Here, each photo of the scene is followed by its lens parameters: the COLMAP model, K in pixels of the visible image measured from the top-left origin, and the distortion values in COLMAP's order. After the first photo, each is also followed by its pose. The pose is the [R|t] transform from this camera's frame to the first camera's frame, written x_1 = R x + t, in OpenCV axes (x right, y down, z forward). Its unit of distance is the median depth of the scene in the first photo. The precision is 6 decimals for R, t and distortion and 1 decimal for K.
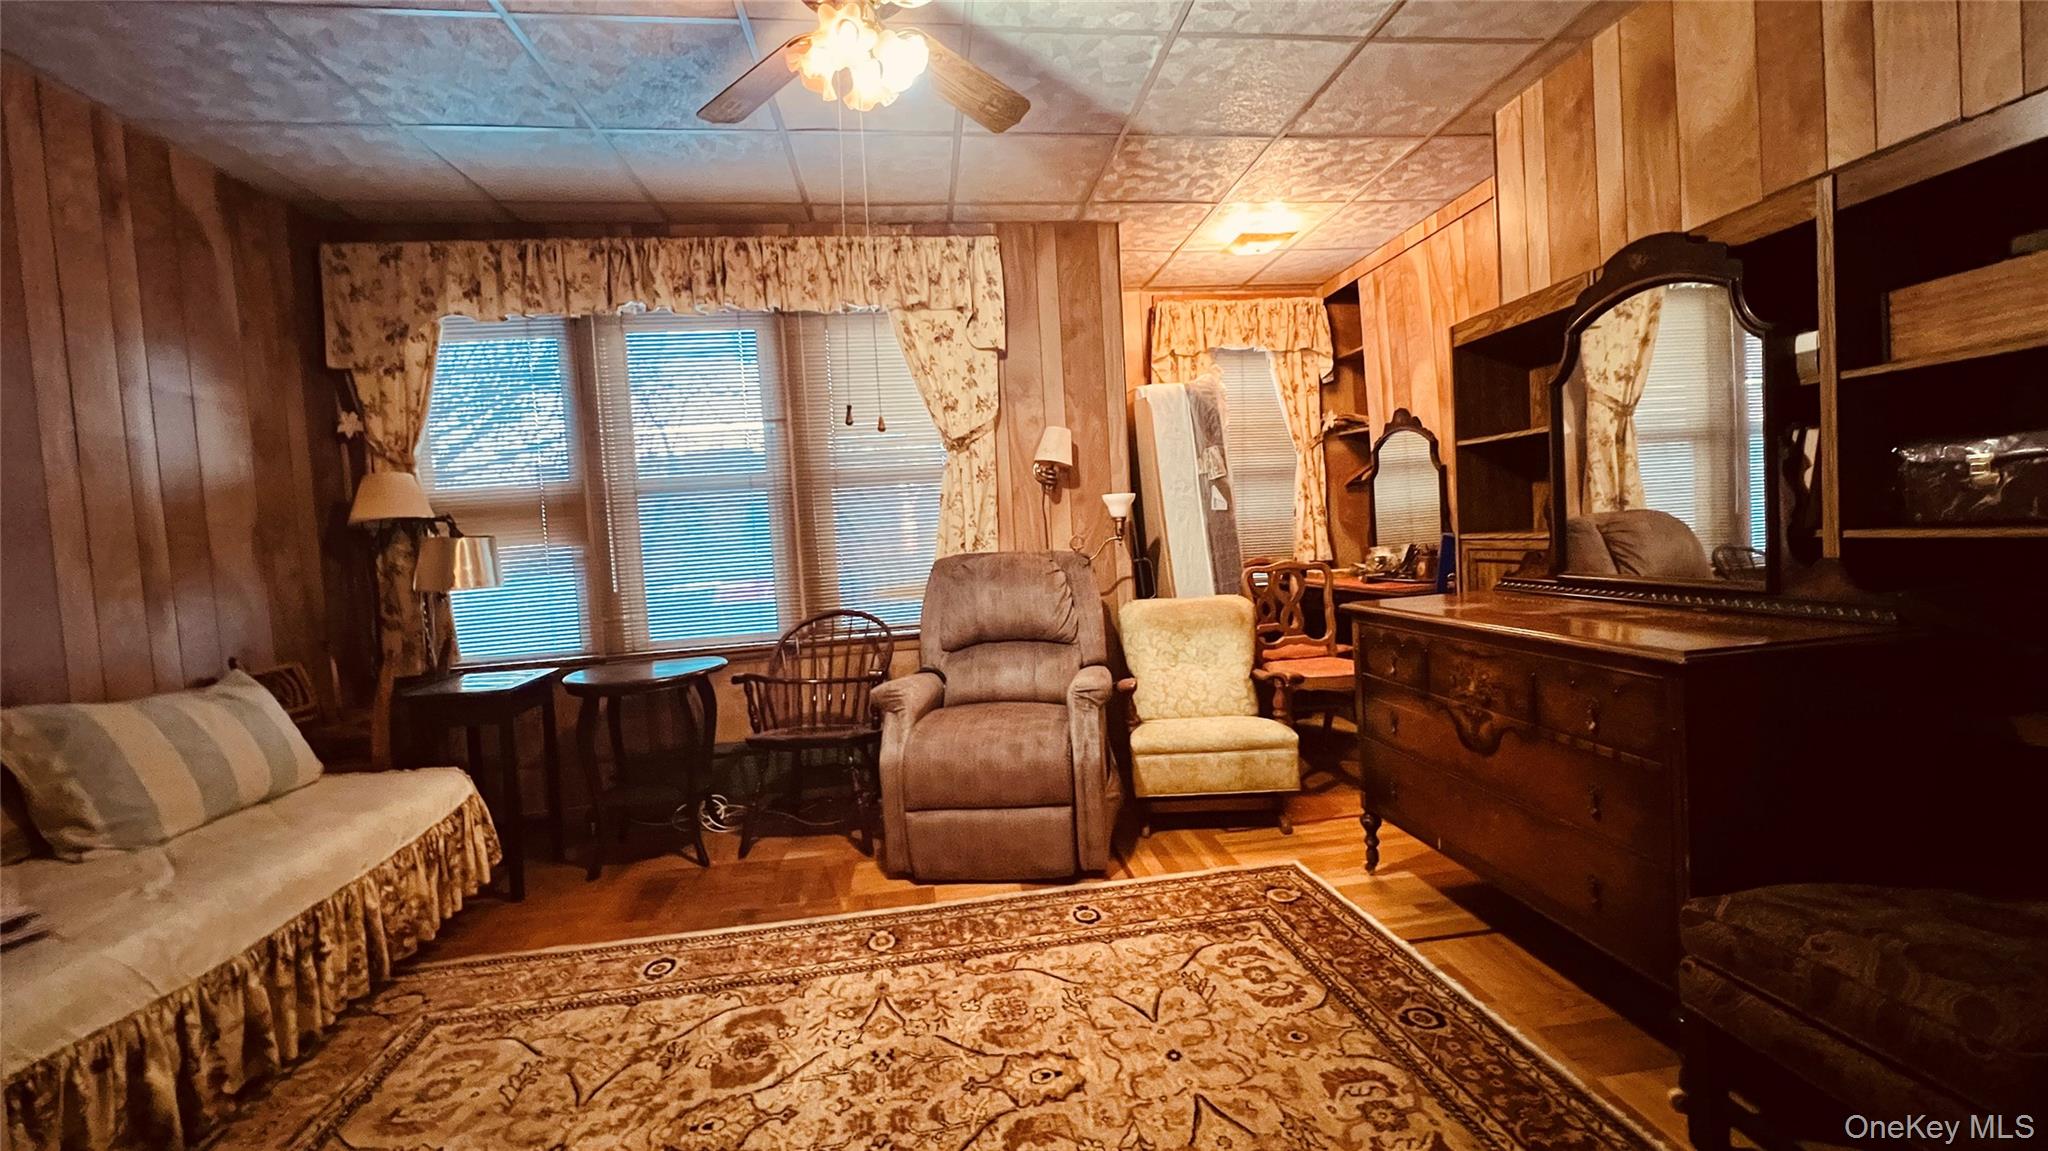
lens RADIAL K [[819.3, 0, 1024.3], [0, 819.3, 571.8], [0, 0, 1]] dist [0.000705, 0.000066]
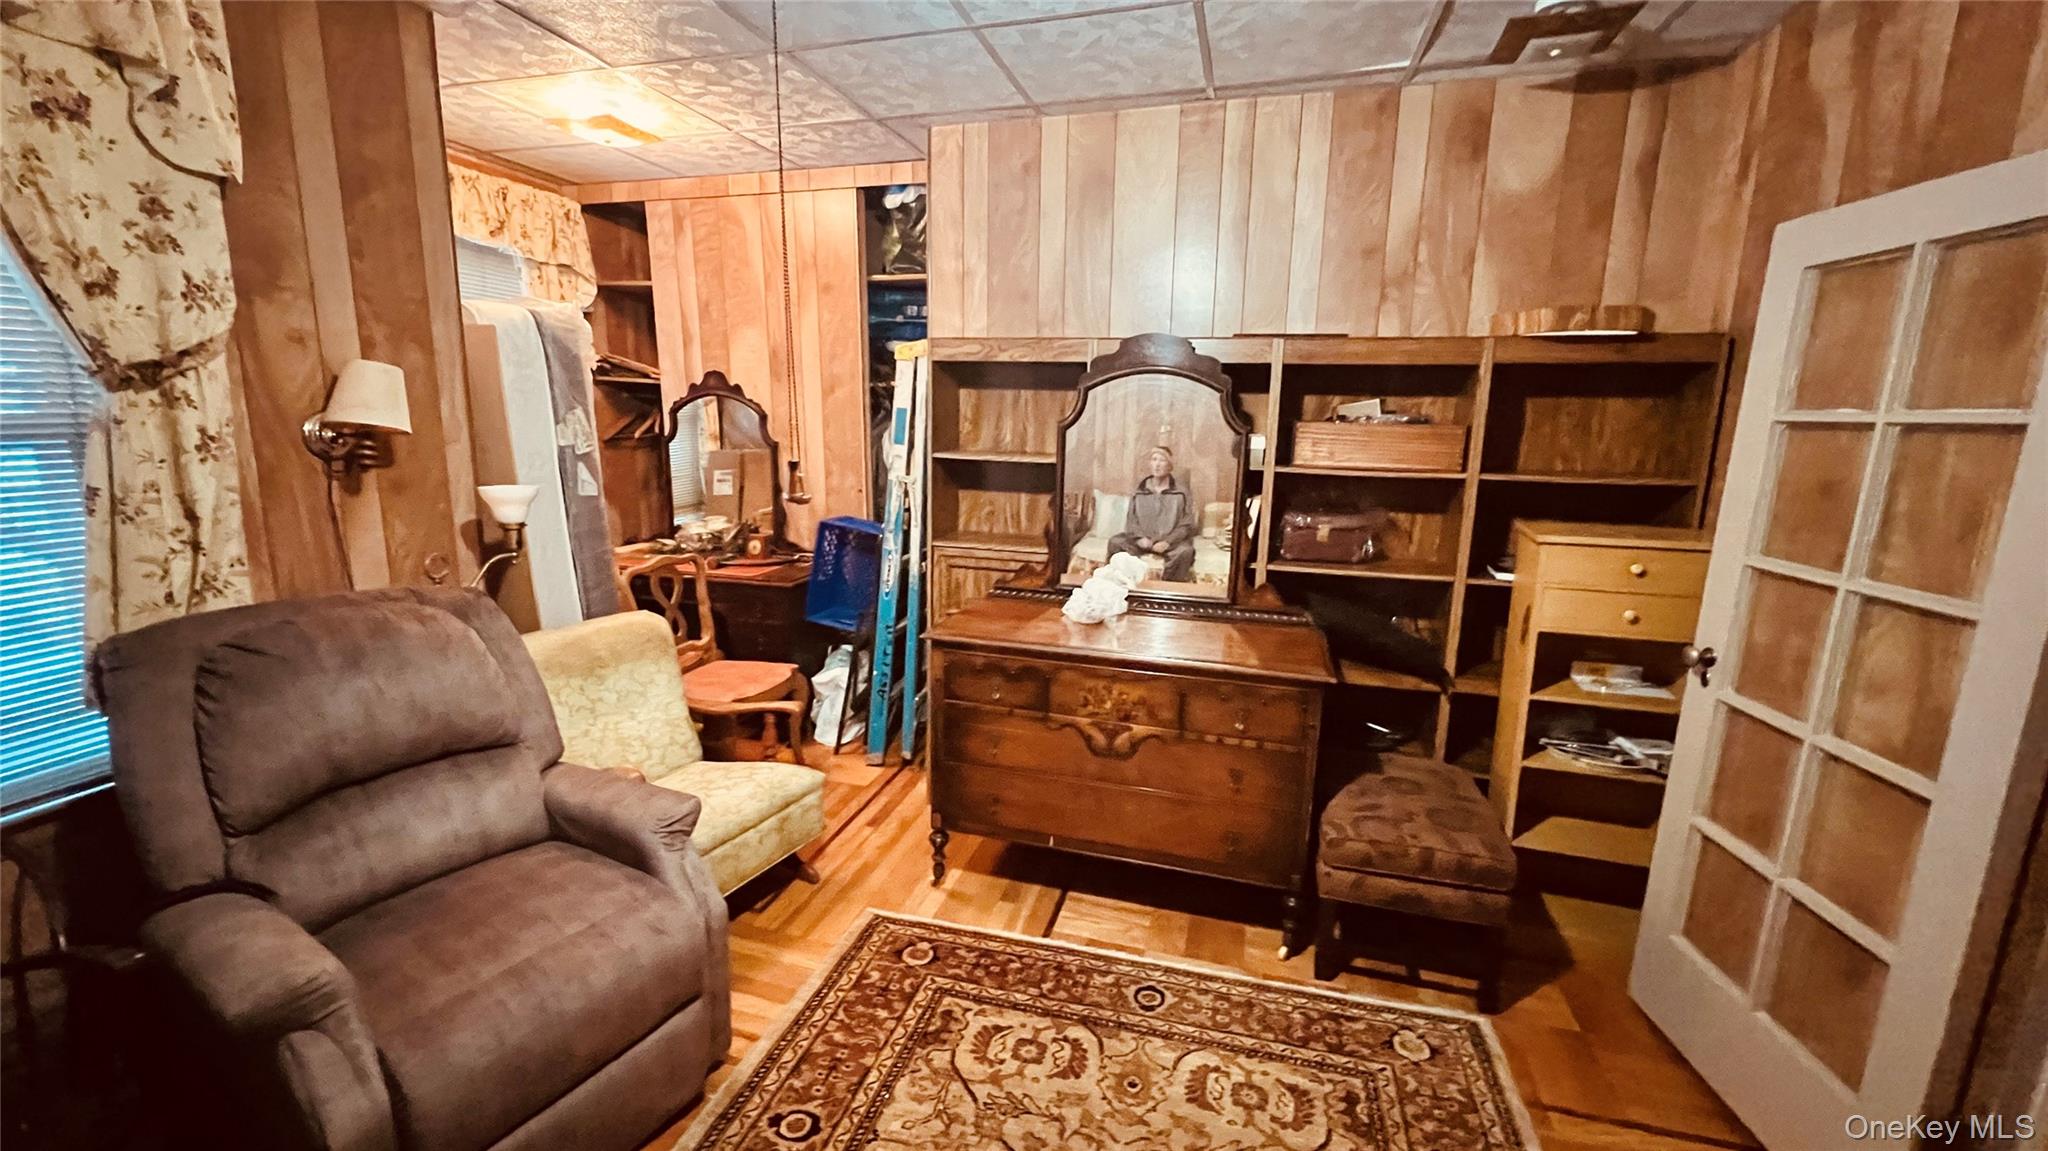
lens RADIAL K [[819.3, 0, 1008.5], [0, 819.3, 571.8], [0, 0, 1]] dist [0.000705, 0.000066]
pose [[0.402227, -0.110766, 0.908815, -0.377649], [-0.004832, 0.992384, 0.123089, -0.131982], [-0.915527, -0.053901, 0.398629, 0.468601]]
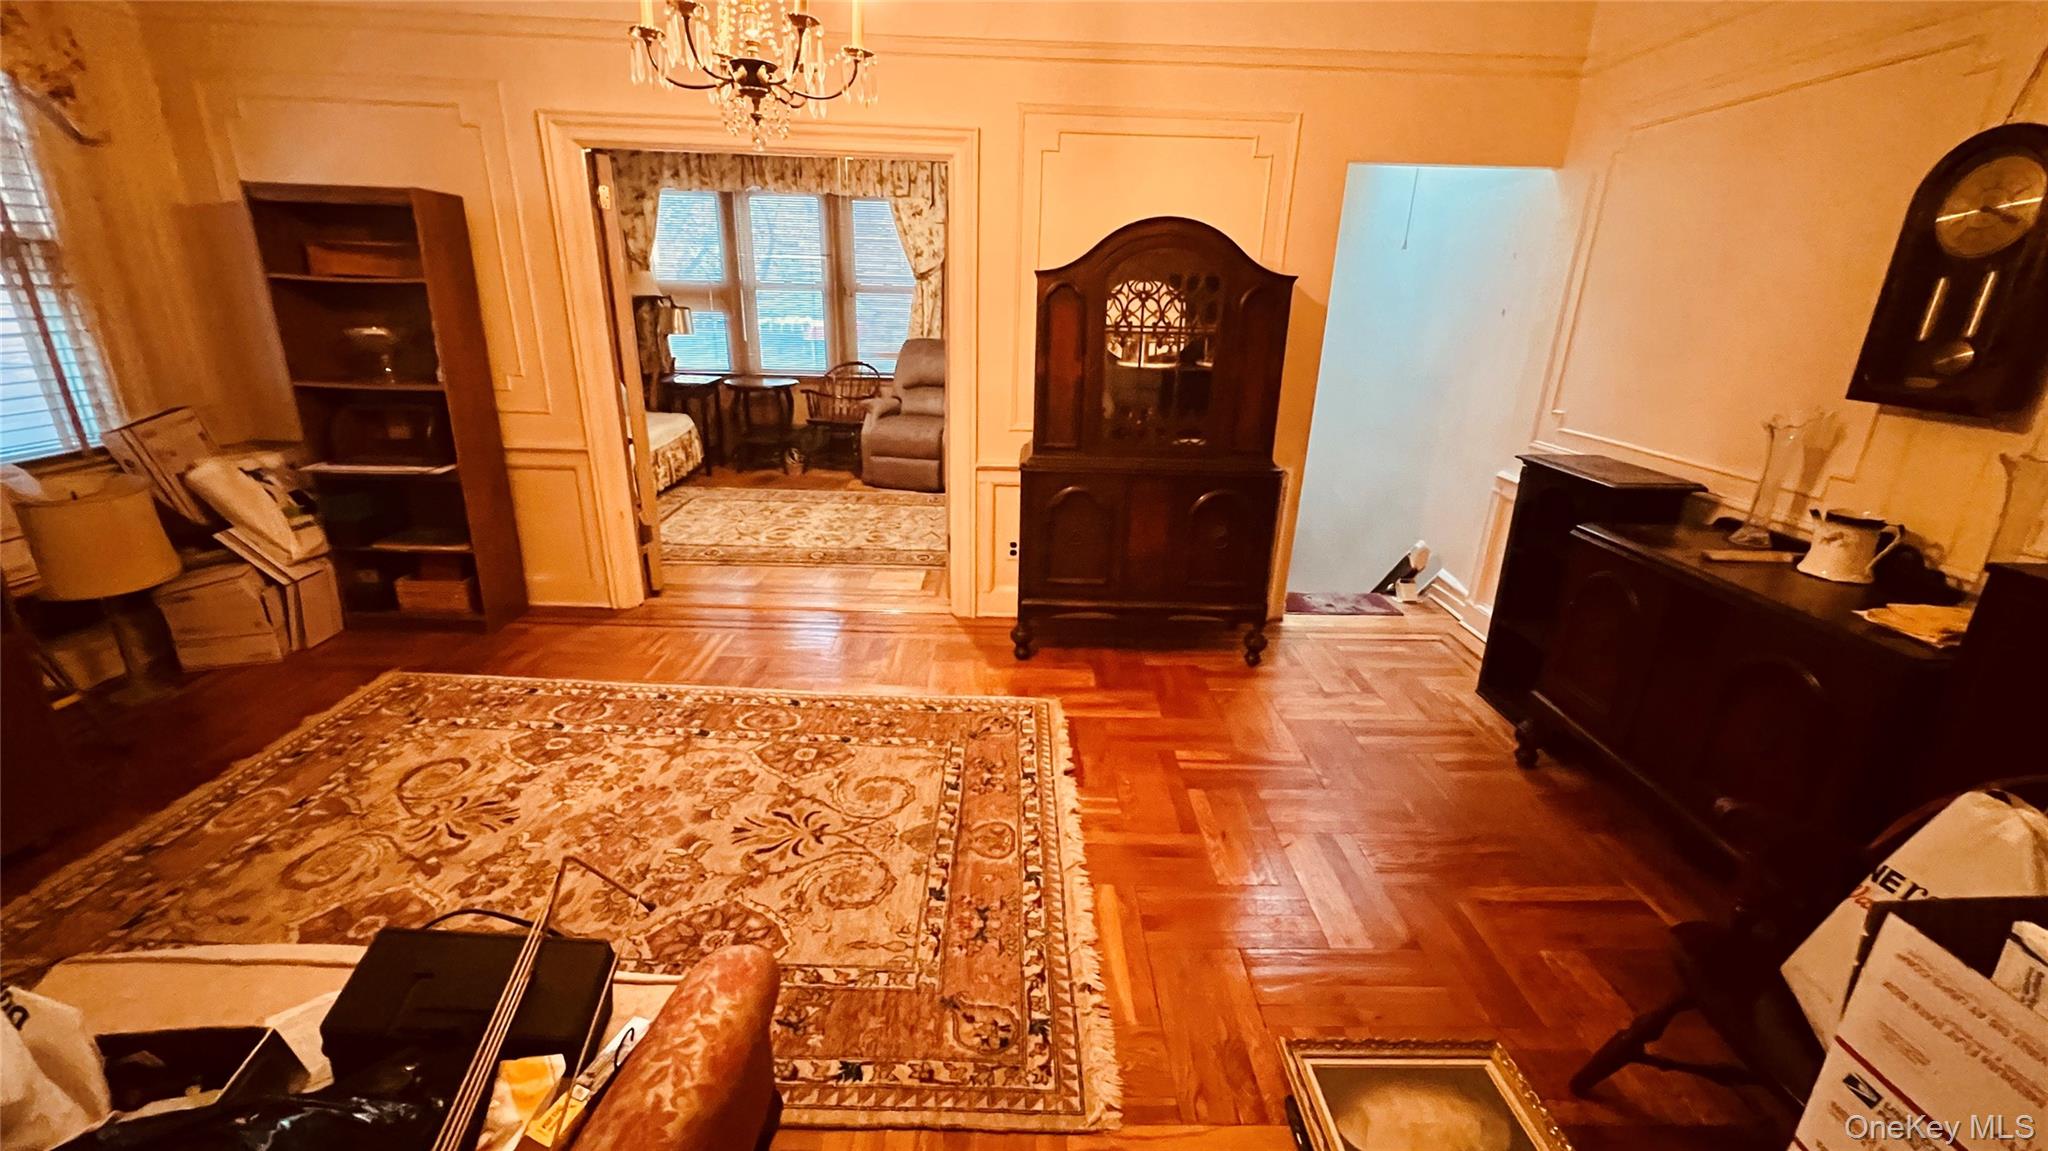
lens RADIAL K [[819.3, 0, 1019.4], [0, 819.3, 572.4], [0, 0, 1]] dist [0.000705, 0.000066]
pose [[0.989079, 0.123154, -0.080966, 0.455856], [-0.094947, 0.952589, 0.289066, -0.091721], [0.112727, -0.278222, 0.953879, -1.145360]]
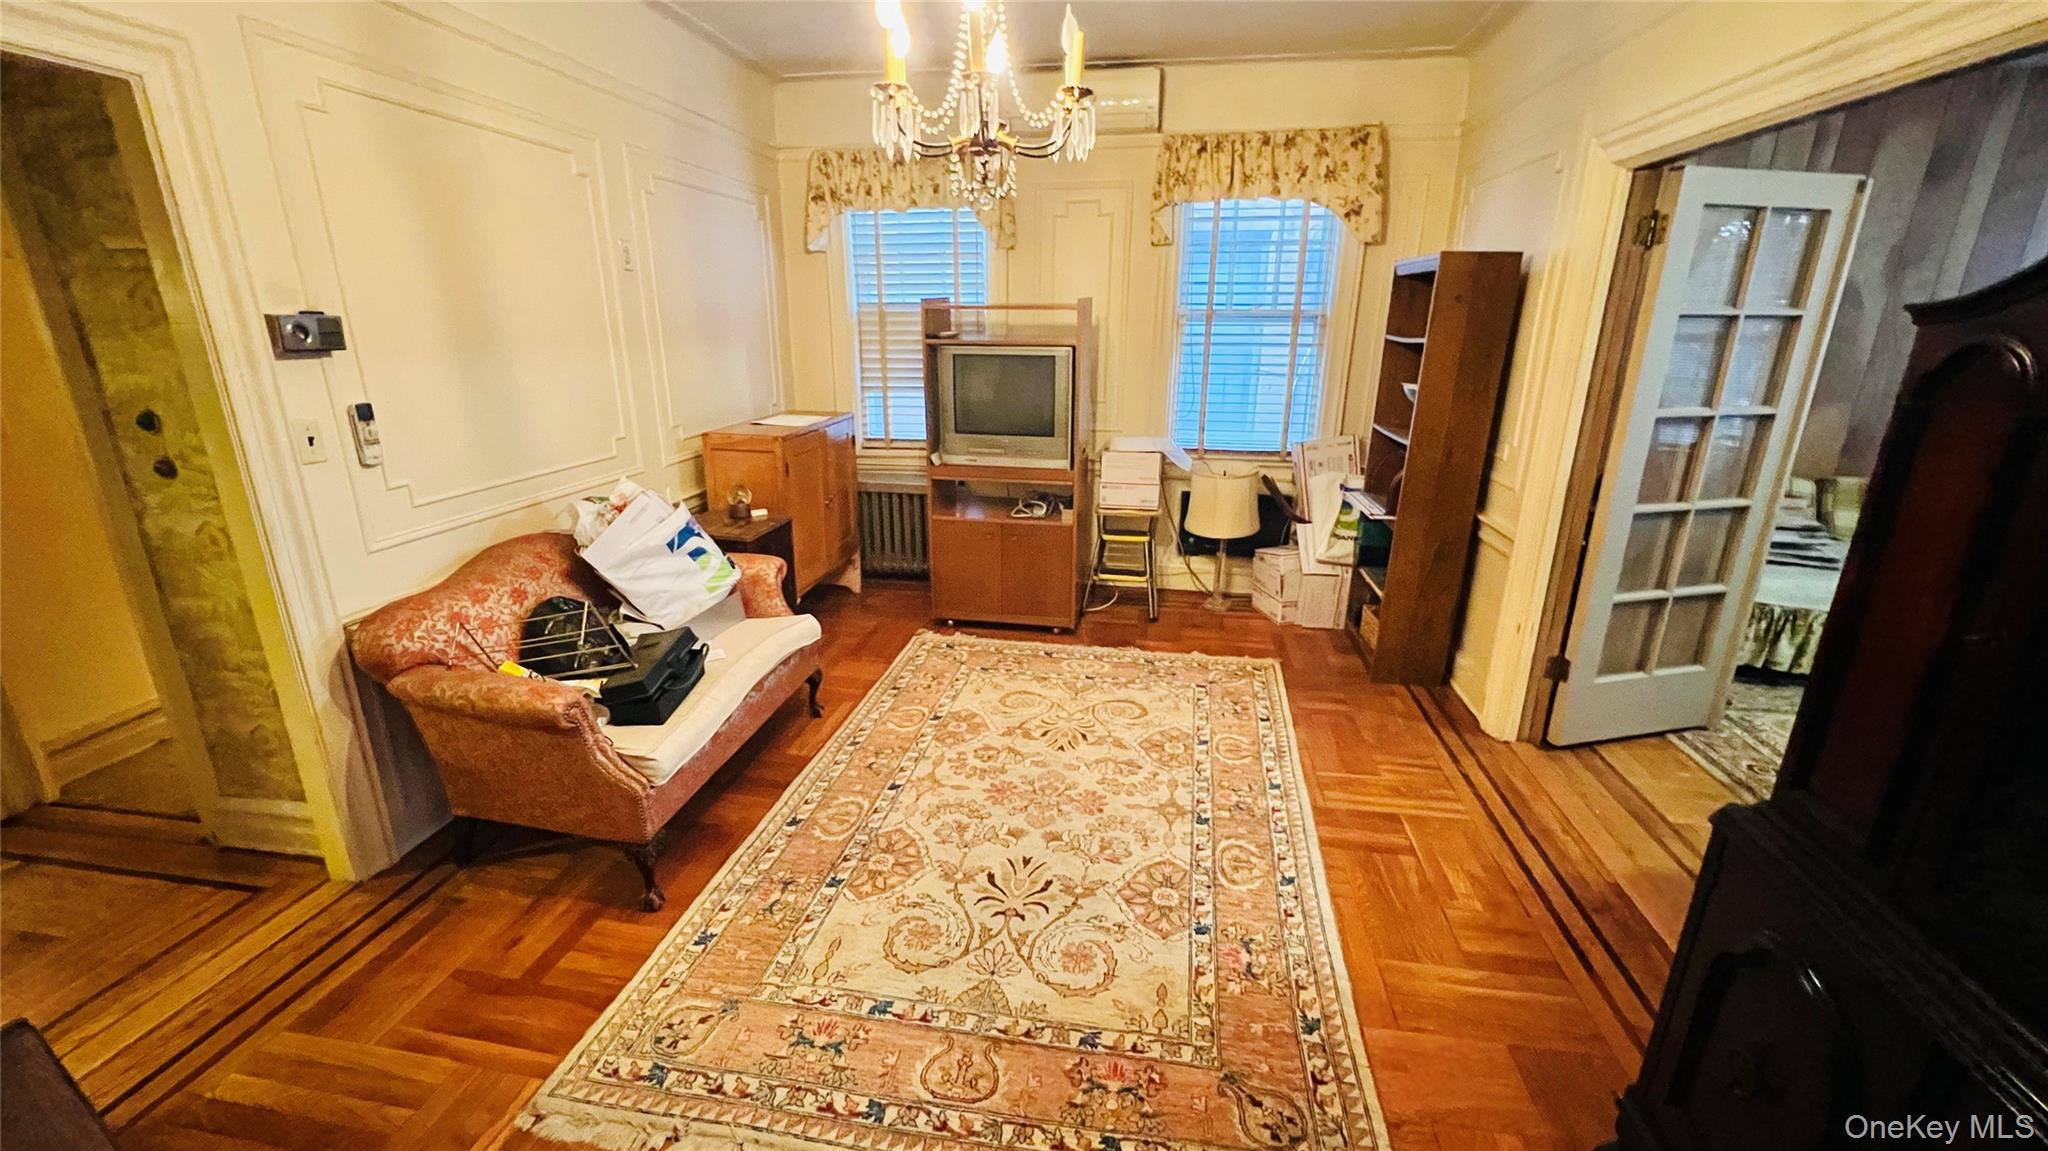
lens RADIAL K [[819.3, 0, 1024.9], [0, 819.3, 572.2], [0, 0, 1]] dist [0.000705, 0.000066]
pose [[-0.284635, 0.343206, -0.895094, 0.789588], [-0.033386, 0.929600, 0.367054, -0.166974], [0.958054, 0.134360, -0.253139, -0.316849]]
